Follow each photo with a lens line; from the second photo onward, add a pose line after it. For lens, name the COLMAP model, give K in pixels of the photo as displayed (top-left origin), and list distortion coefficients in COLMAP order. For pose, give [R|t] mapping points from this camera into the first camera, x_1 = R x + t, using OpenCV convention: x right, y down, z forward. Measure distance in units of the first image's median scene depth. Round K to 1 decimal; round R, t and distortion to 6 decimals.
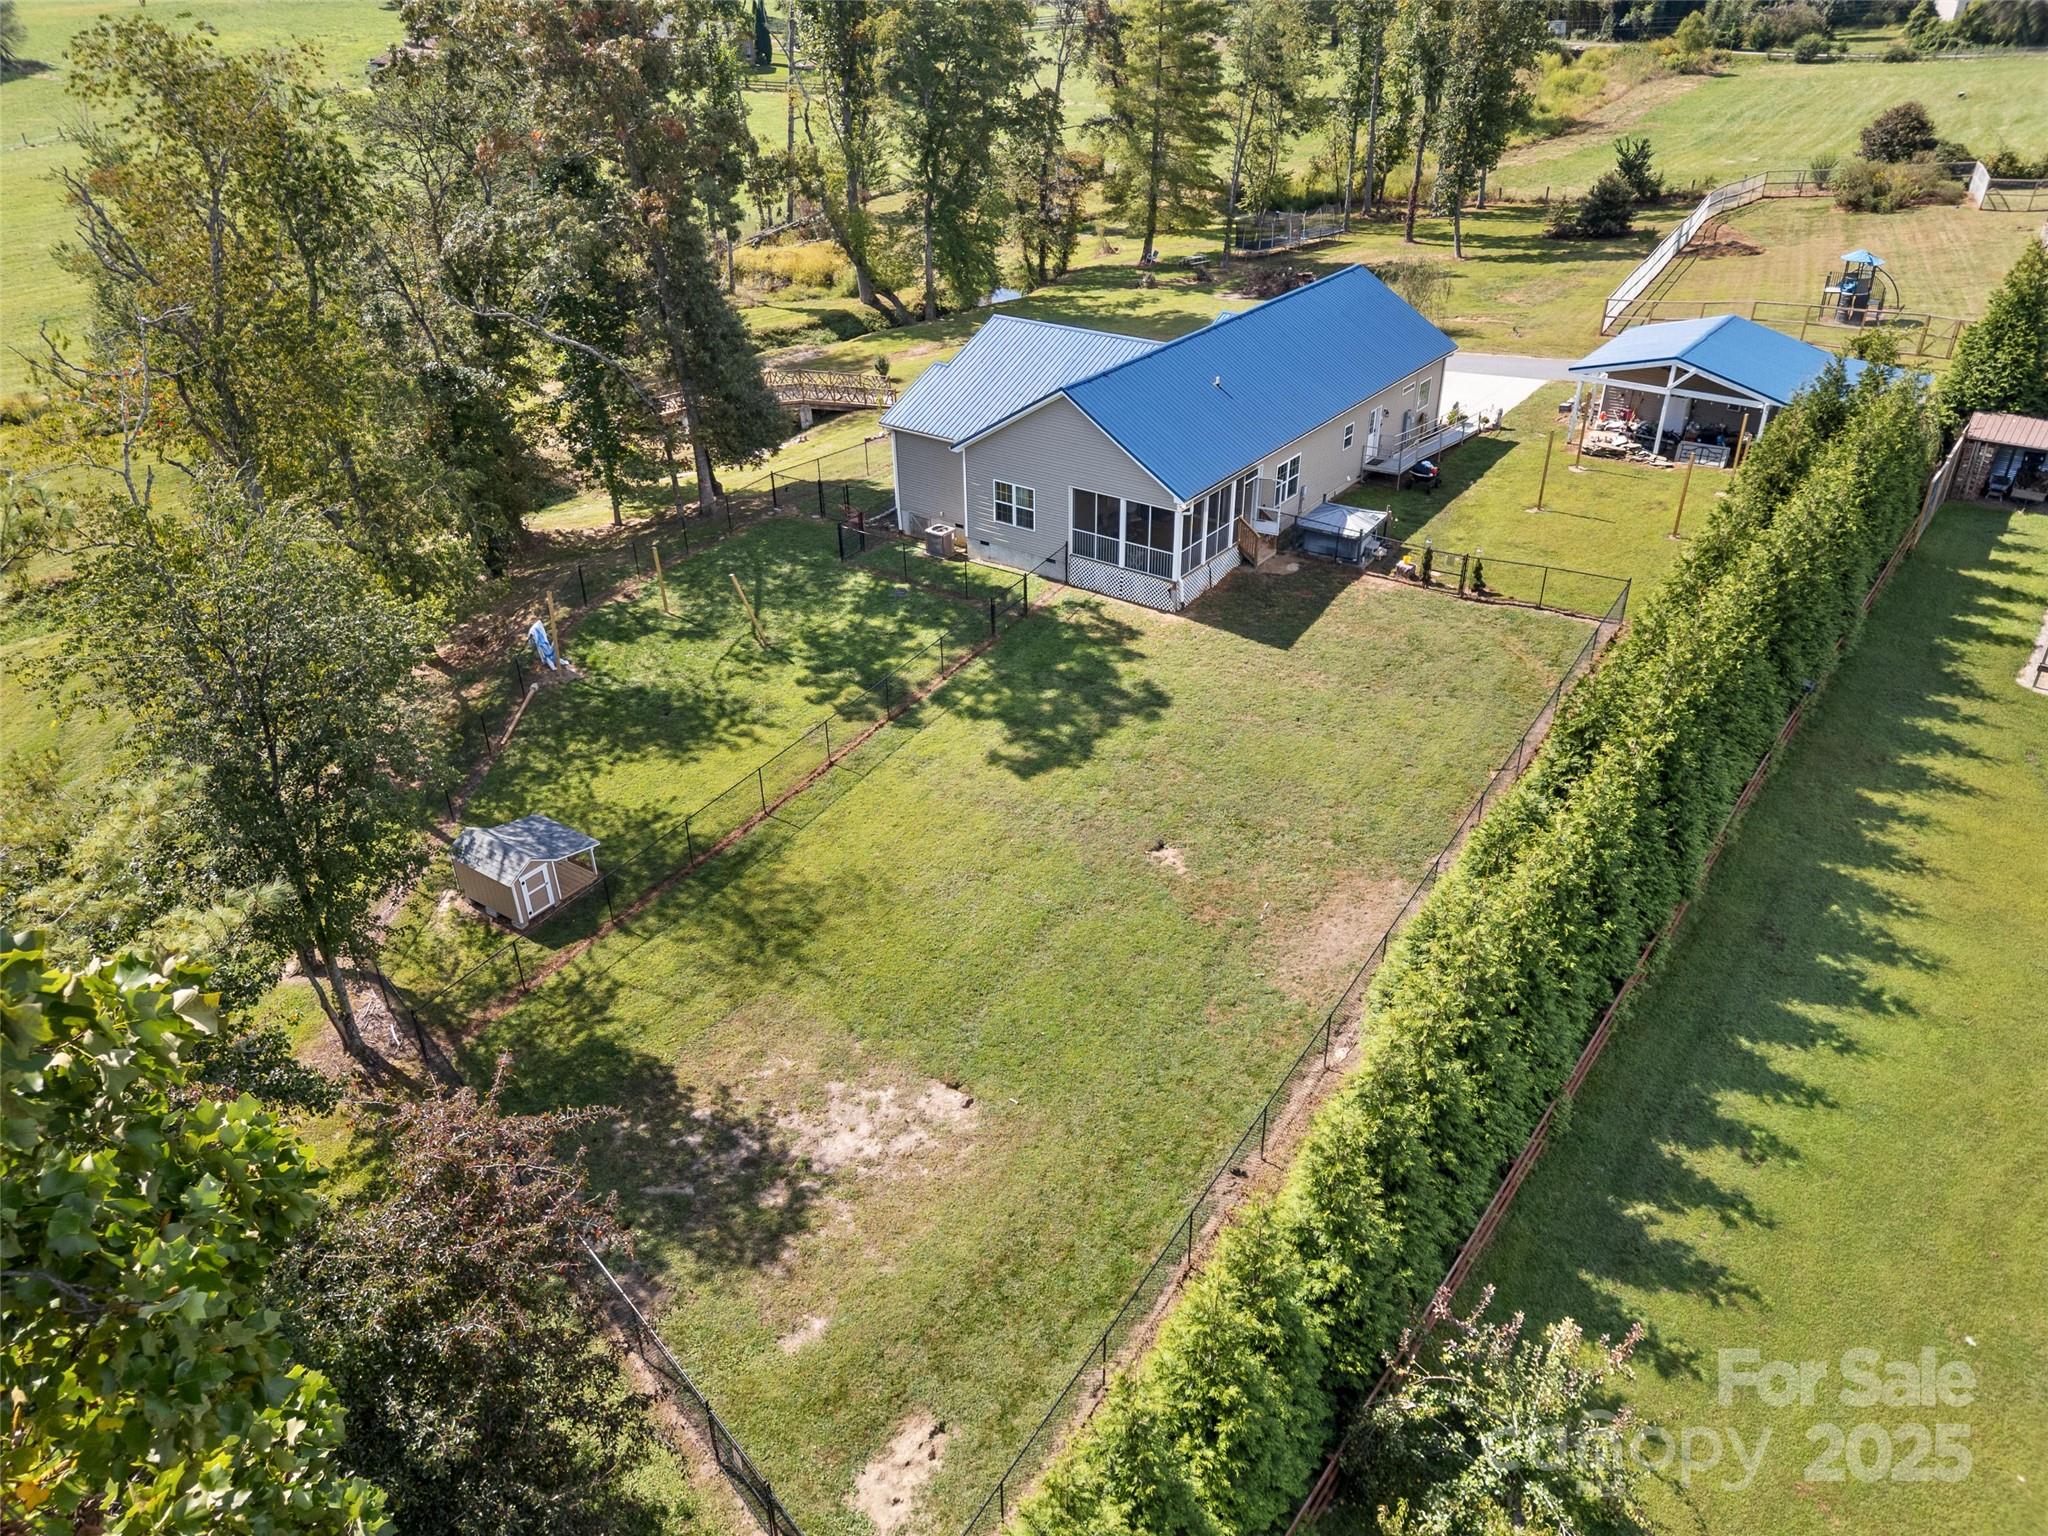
lens RADIAL K [[1432.9, 0, 1020.6], [0, 1432.9, 758.4], [0, 0, 1]] dist [0.105518, -0.124055]
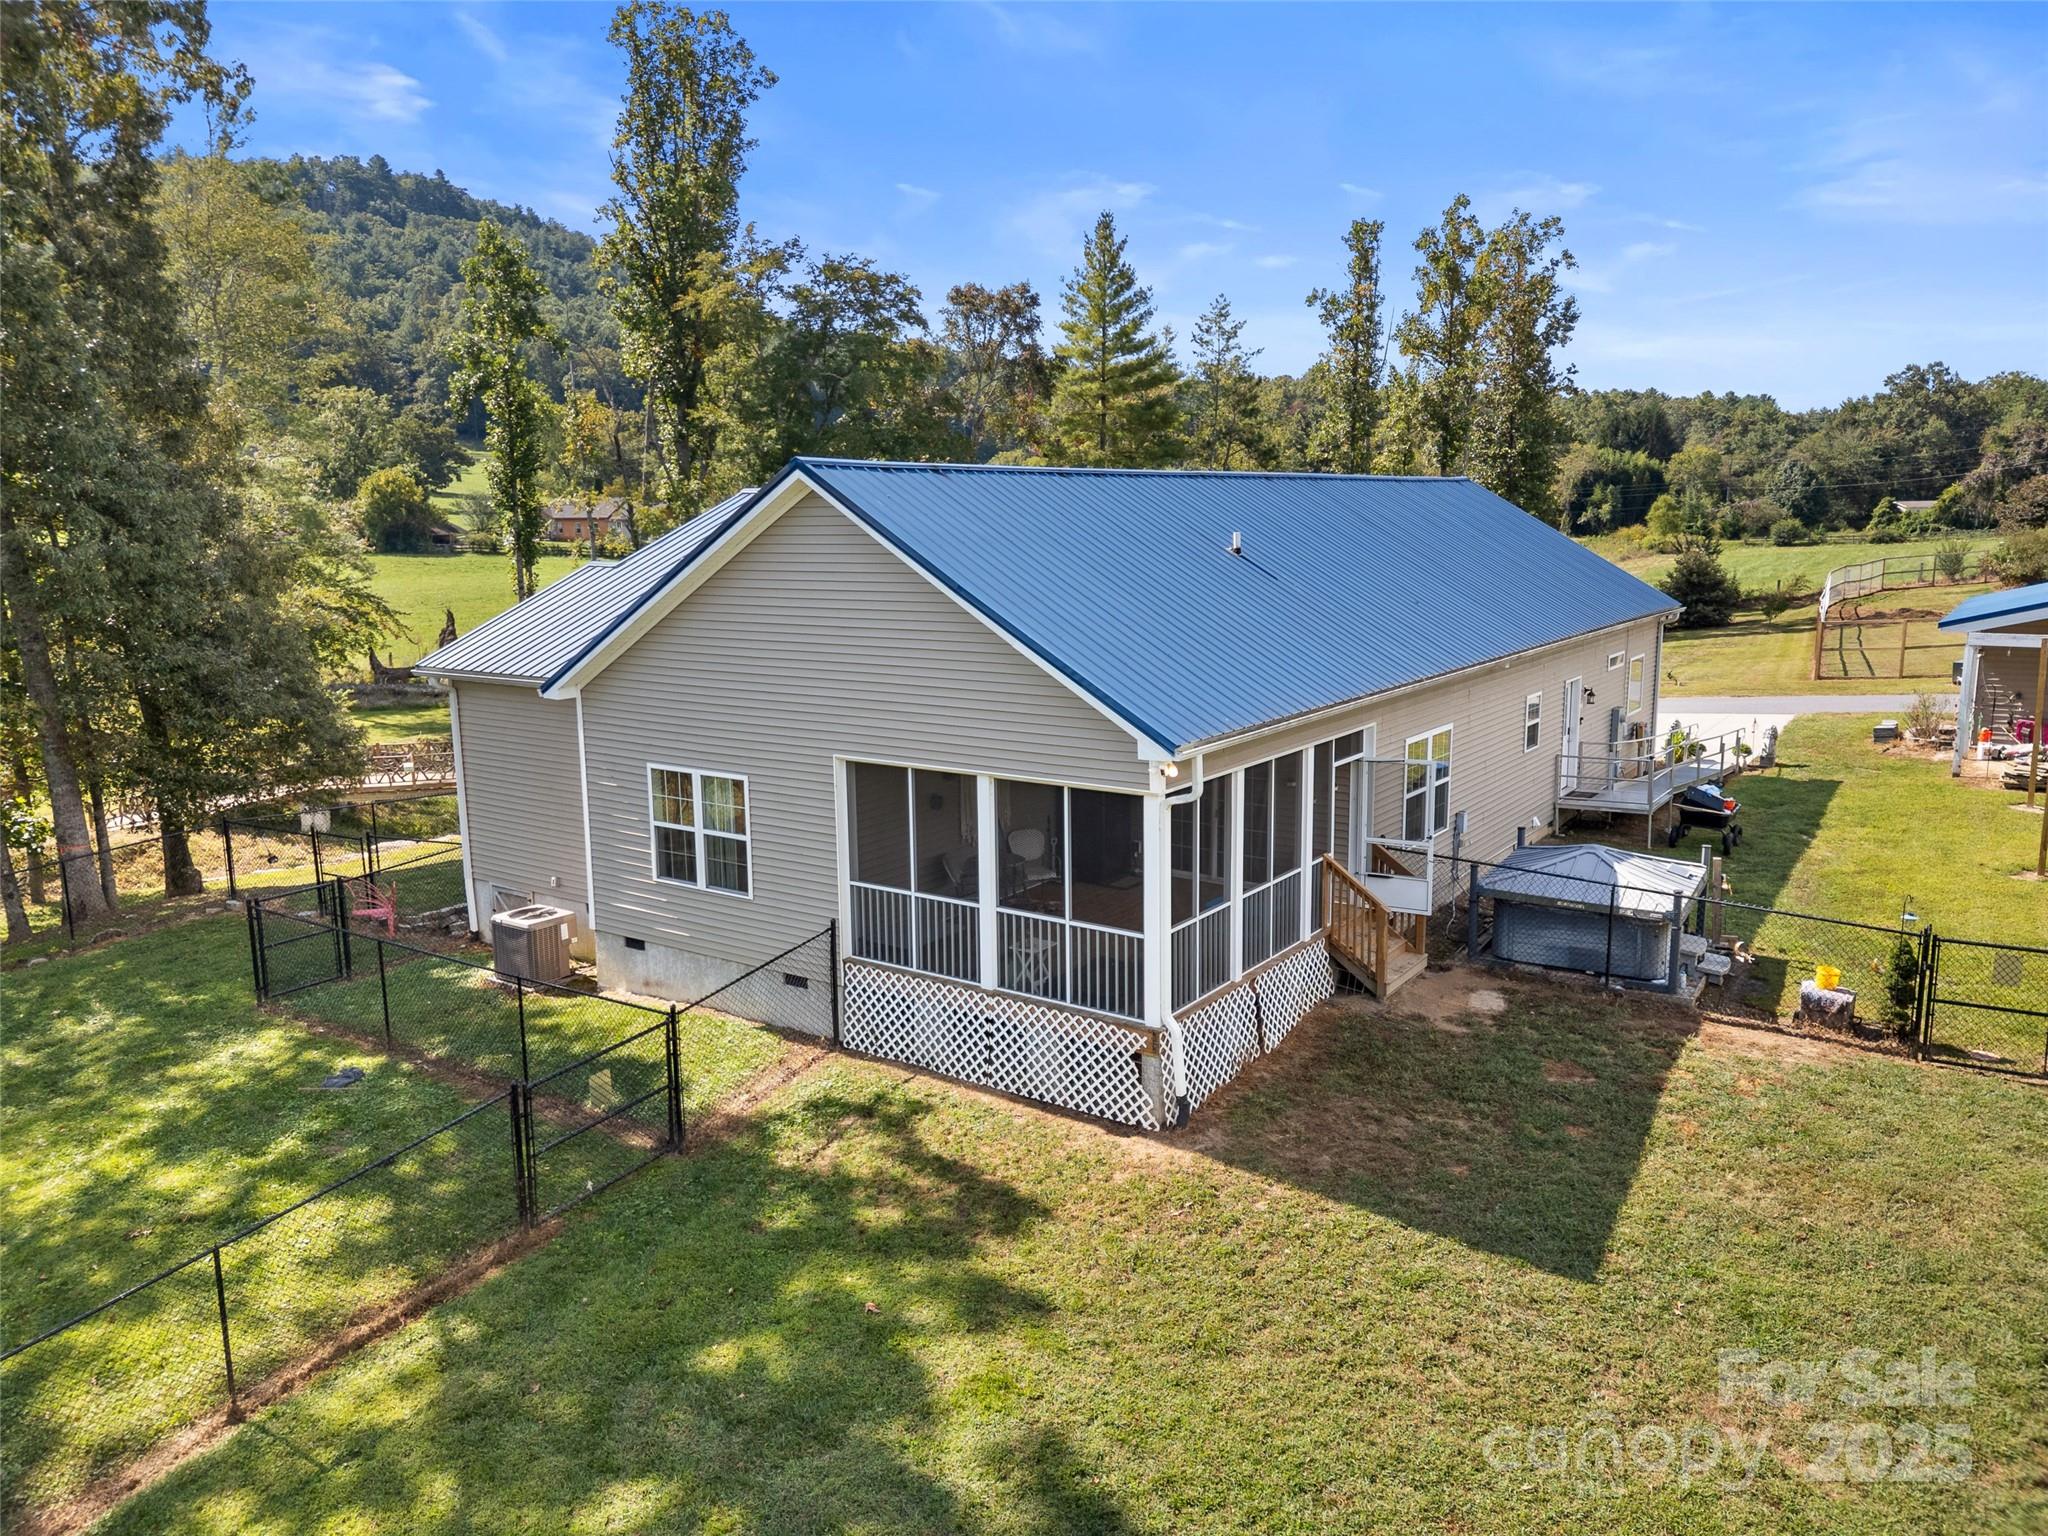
lens RADIAL K [[1432.9, 0, 1020.6], [0, 1432.9, 758.4], [0, 0, 1]] dist [0.105518, -0.124055]
pose [[0.999806, -0.001628, 0.019635, 0.070570], [0.008379, 0.937110, -0.348934, -0.067659], [-0.017832, 0.349031, 0.936942, 0.668775]]
